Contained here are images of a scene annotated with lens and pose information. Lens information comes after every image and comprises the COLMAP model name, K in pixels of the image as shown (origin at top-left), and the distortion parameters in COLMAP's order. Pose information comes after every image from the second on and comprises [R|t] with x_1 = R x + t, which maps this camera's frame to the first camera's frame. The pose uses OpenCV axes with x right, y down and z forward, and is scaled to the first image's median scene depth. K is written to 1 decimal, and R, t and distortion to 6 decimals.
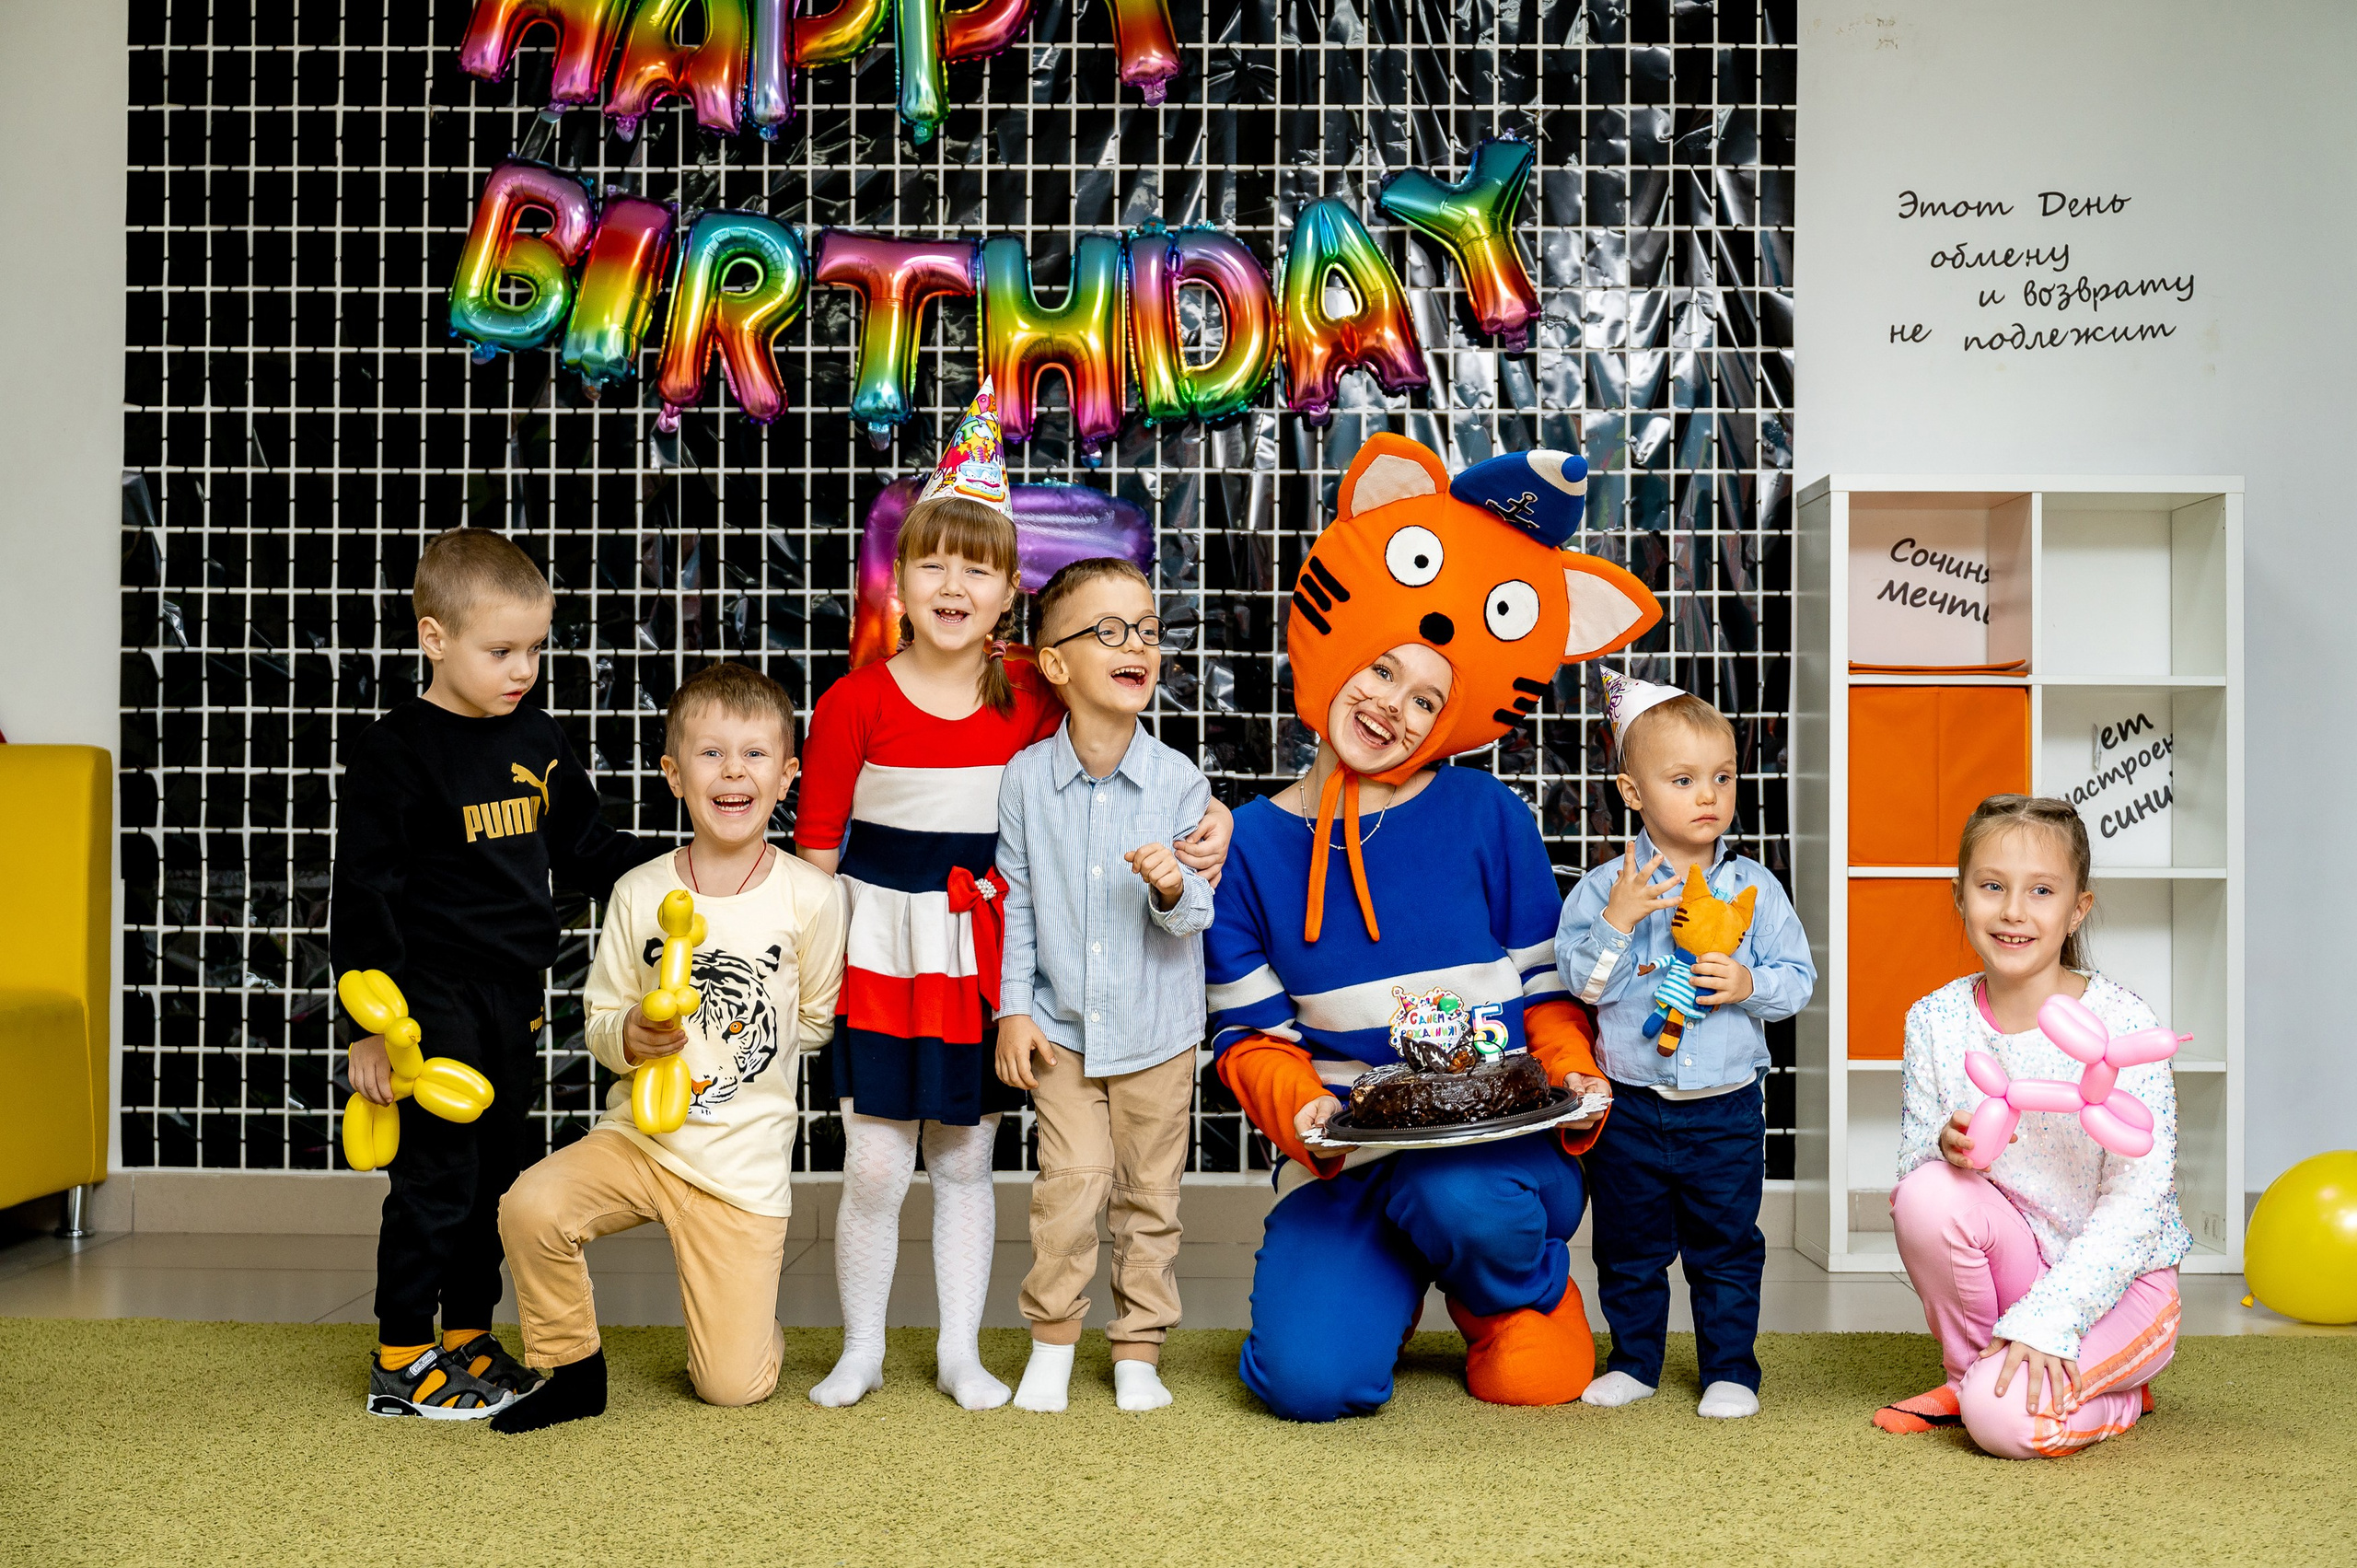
lens RADIAL K [[3278.8, 0, 1197.9], [0, 3278.8, 775.2], [0, 0, 1]] dist [-0.004544, 0.000000]
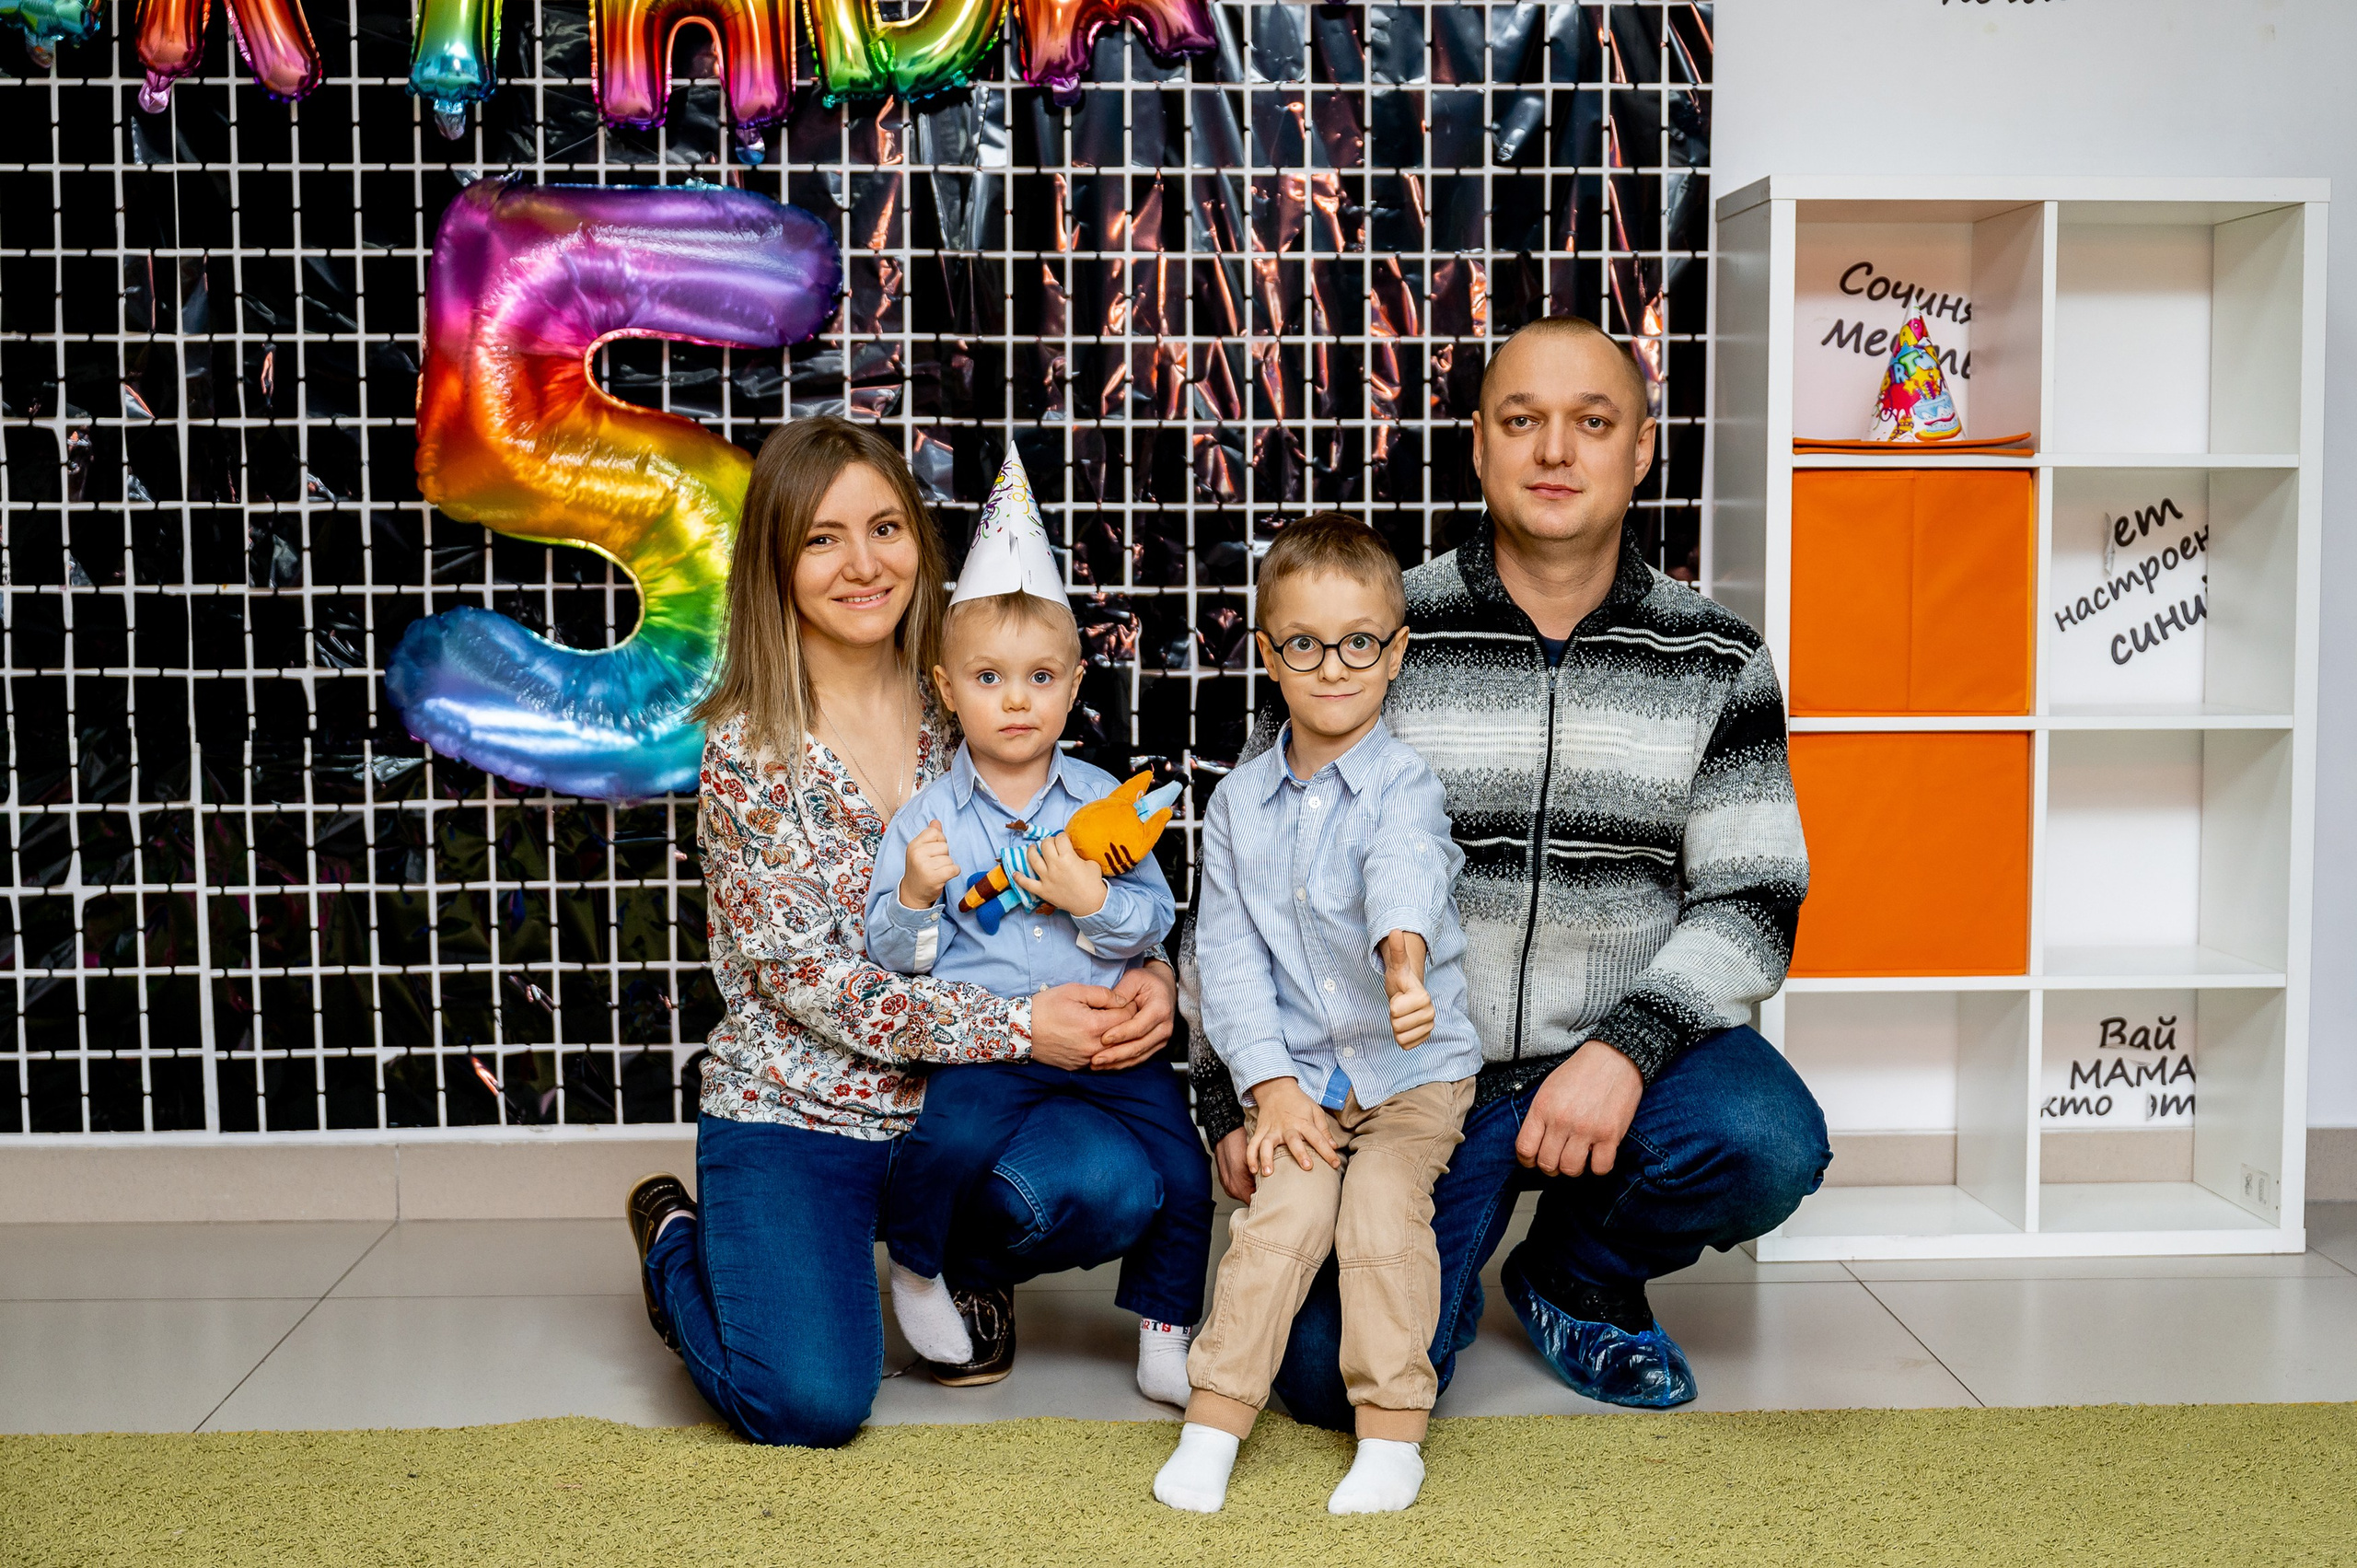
lens RADIAL K [[3278.8, 0, 1226.3], [0, 3278.8, 794.3], [0, 0, 1]] dist [-0.004544, 0.000000]
pose [[0.997960, -0.010302, 0.063004, 0.025039], [0.004398, 0.995642, 0.093153, -0.022239], [-0.063689, -0.092686, 0.993656, 0.261767]]
